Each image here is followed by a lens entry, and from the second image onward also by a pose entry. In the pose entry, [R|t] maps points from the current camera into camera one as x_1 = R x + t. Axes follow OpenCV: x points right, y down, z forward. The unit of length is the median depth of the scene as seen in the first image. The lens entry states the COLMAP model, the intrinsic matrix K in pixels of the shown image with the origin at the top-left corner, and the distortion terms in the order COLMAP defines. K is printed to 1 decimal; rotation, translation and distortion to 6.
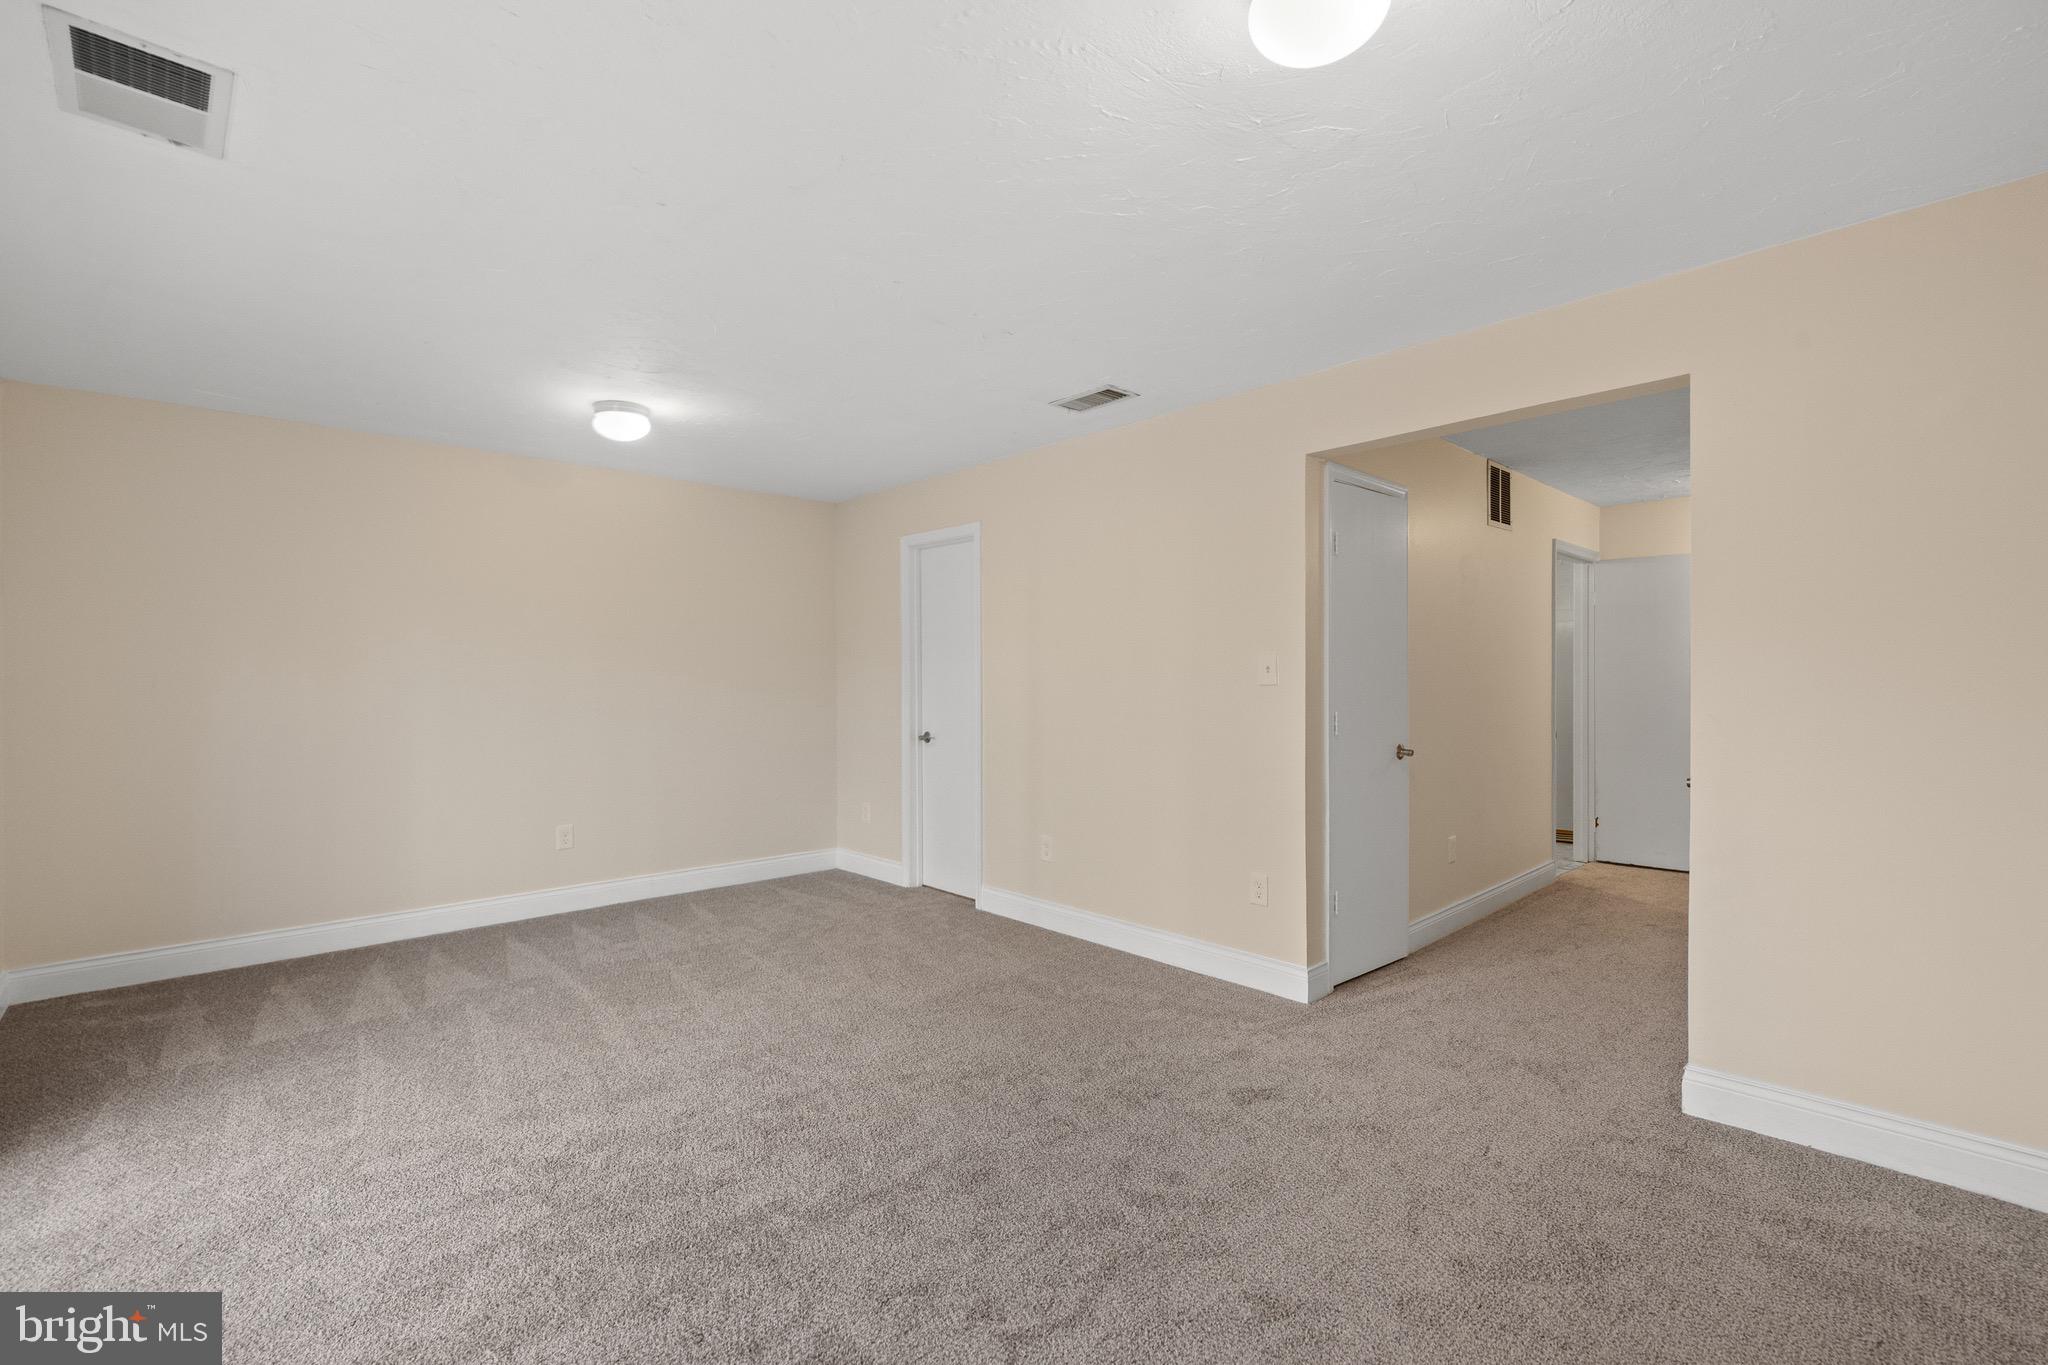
lens RADIAL K [[881.2, 0, 1020.3], [0, 881.2, 684.5], [0, 0, 1]] dist [-0.000168, 0.002440]
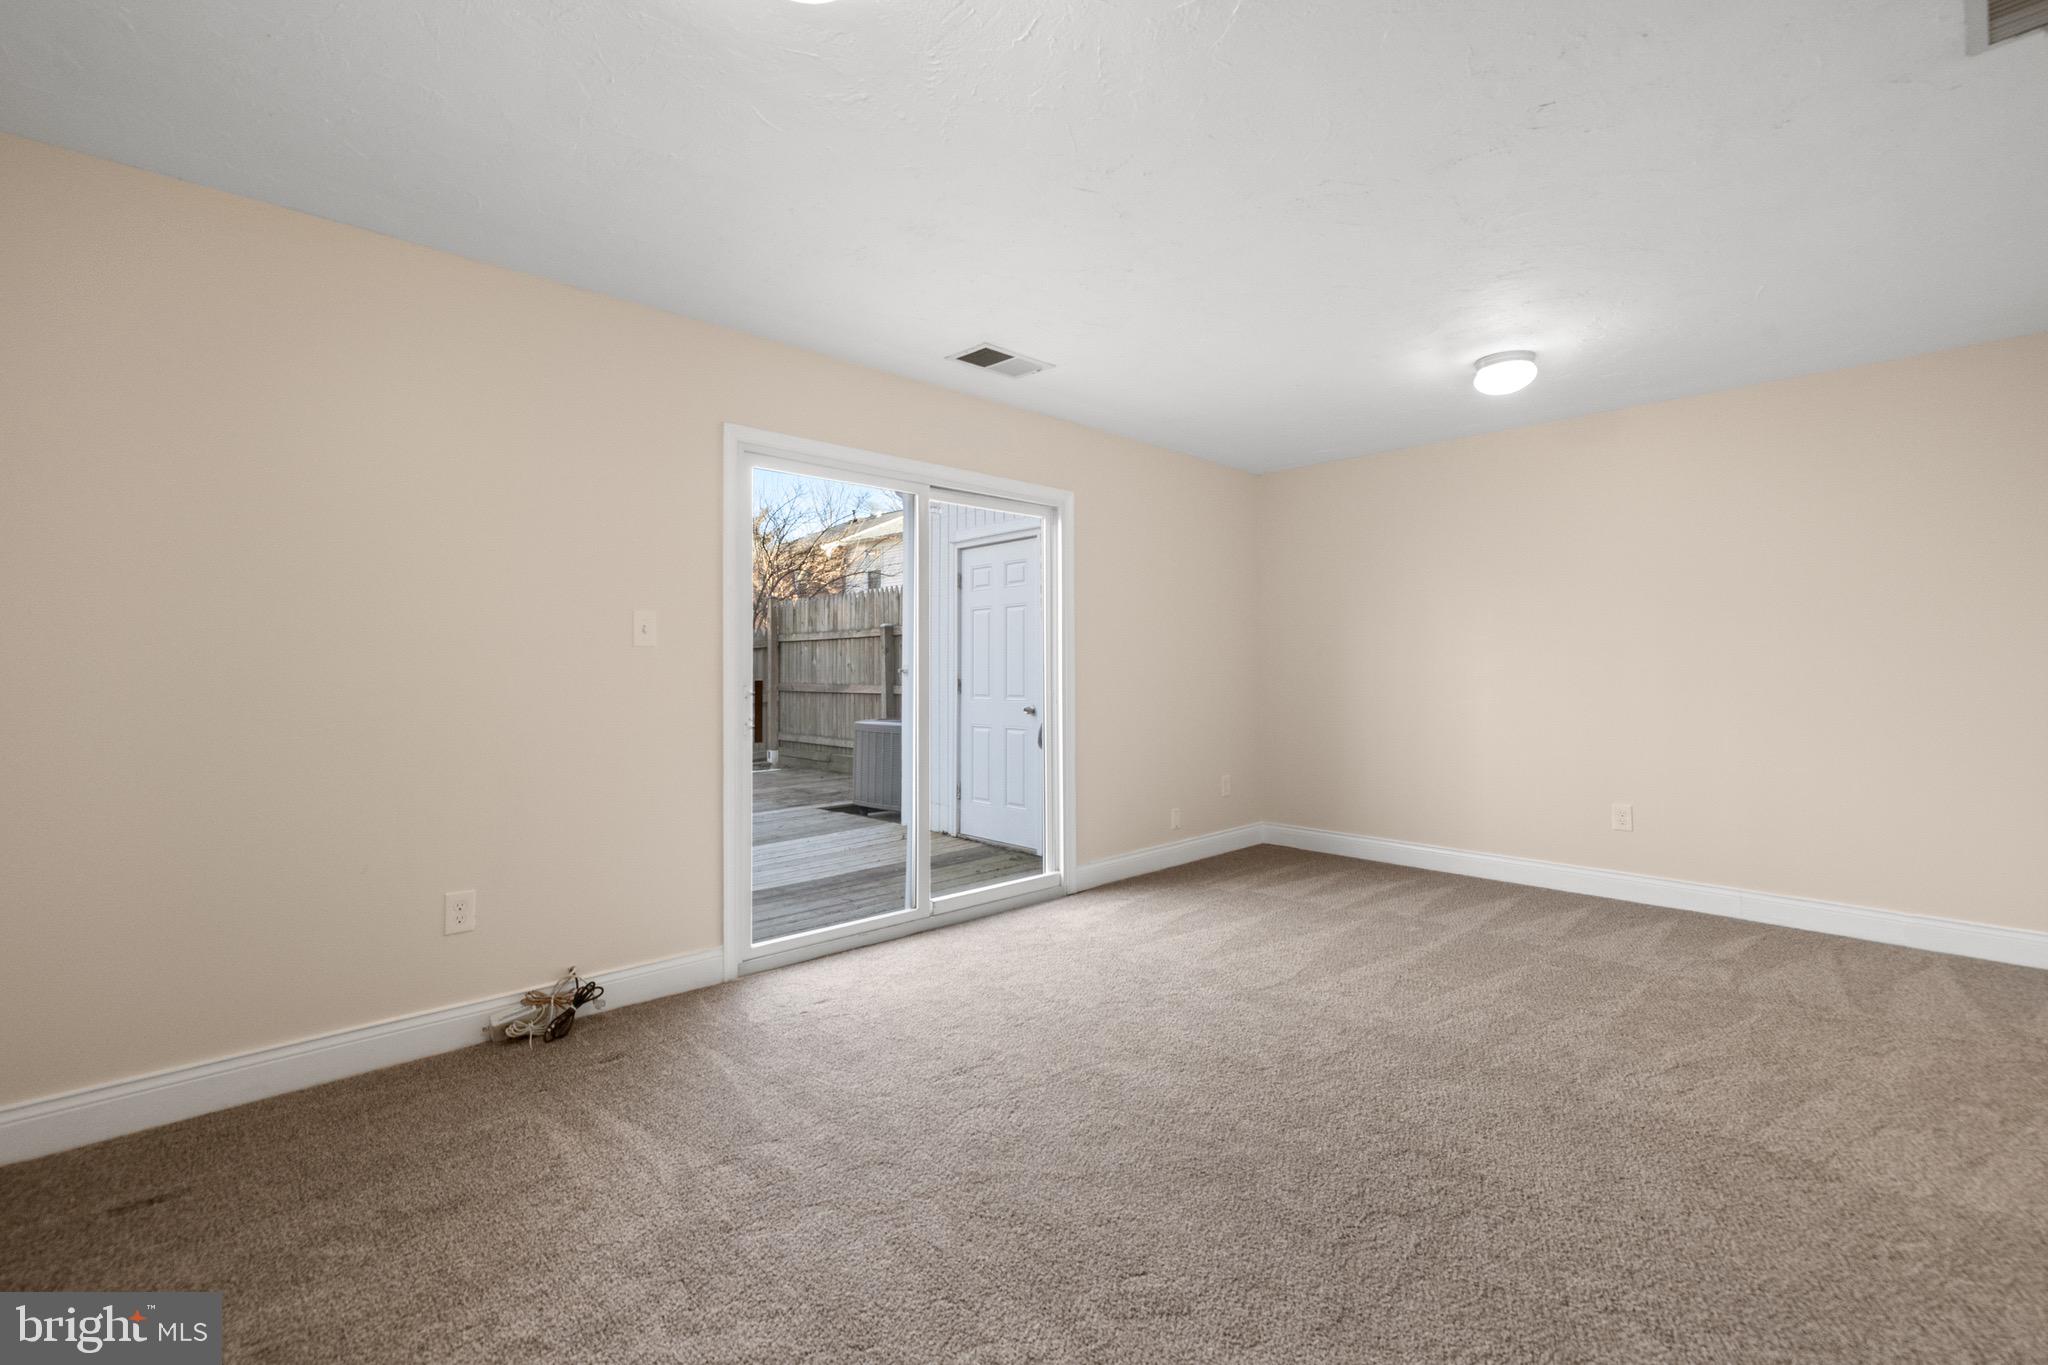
lens RADIAL K [[881.2, 0, 1020.4], [0, 881.2, 672.9], [0, 0, 1]] dist [-0.000168, 0.002440]
pose [[0.038887, 0.019037, -0.999062, 0.498375], [-0.000900, 0.999819, 0.019016, 0.007250], [0.999243, 0.000160, 0.038897, 0.447167]]
